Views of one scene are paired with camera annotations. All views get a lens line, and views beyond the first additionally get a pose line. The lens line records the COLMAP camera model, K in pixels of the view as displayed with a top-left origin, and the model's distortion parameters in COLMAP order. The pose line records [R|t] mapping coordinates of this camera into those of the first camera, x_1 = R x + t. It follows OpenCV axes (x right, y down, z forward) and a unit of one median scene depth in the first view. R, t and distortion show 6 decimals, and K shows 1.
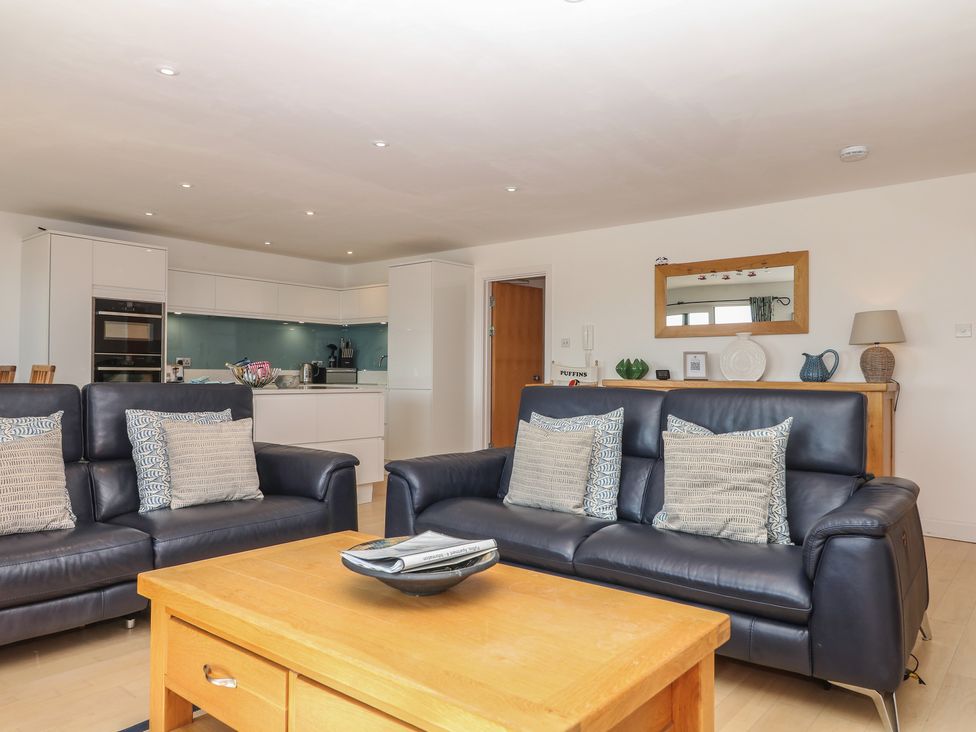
lens RADIAL K [[720.6, 0, 501.2], [0, 720.6, 374.1], [0, 0, 1]] dist [0.011705, -0.003266]
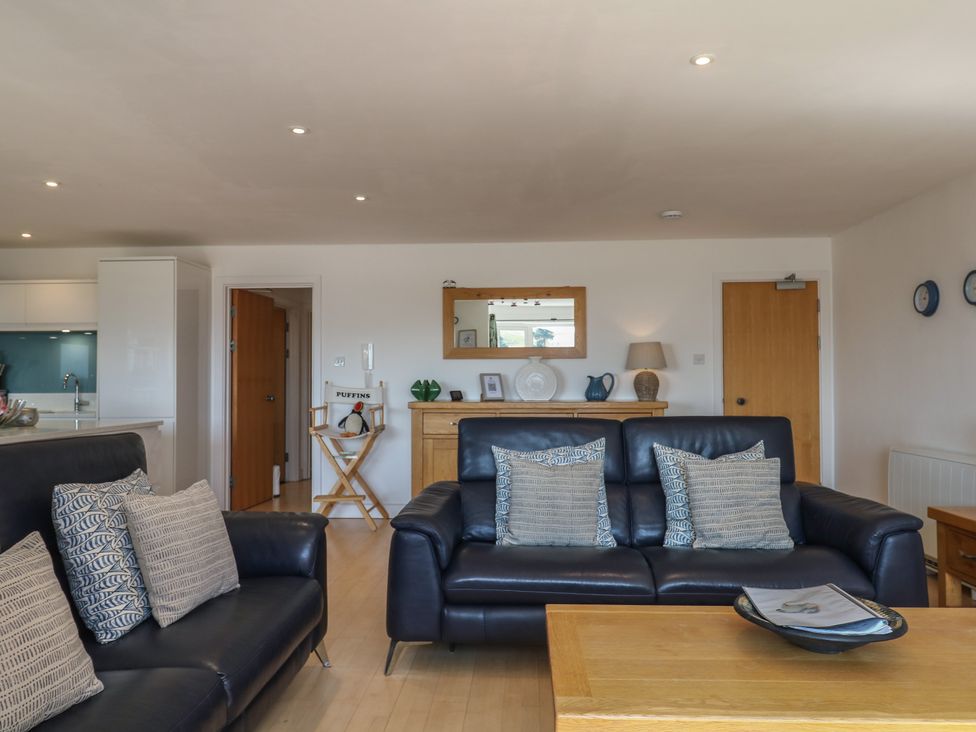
lens RADIAL K [[720.6, 0, 509.8], [0, 720.6, 363.7], [0, 0, 1]] dist [0.011705, -0.003266]
pose [[0.795320, 0.005442, 0.606165, -0.363624], [0.007083, 0.999808, -0.018270, -0.027143], [-0.606148, 0.018824, 0.795129, 0.154759]]
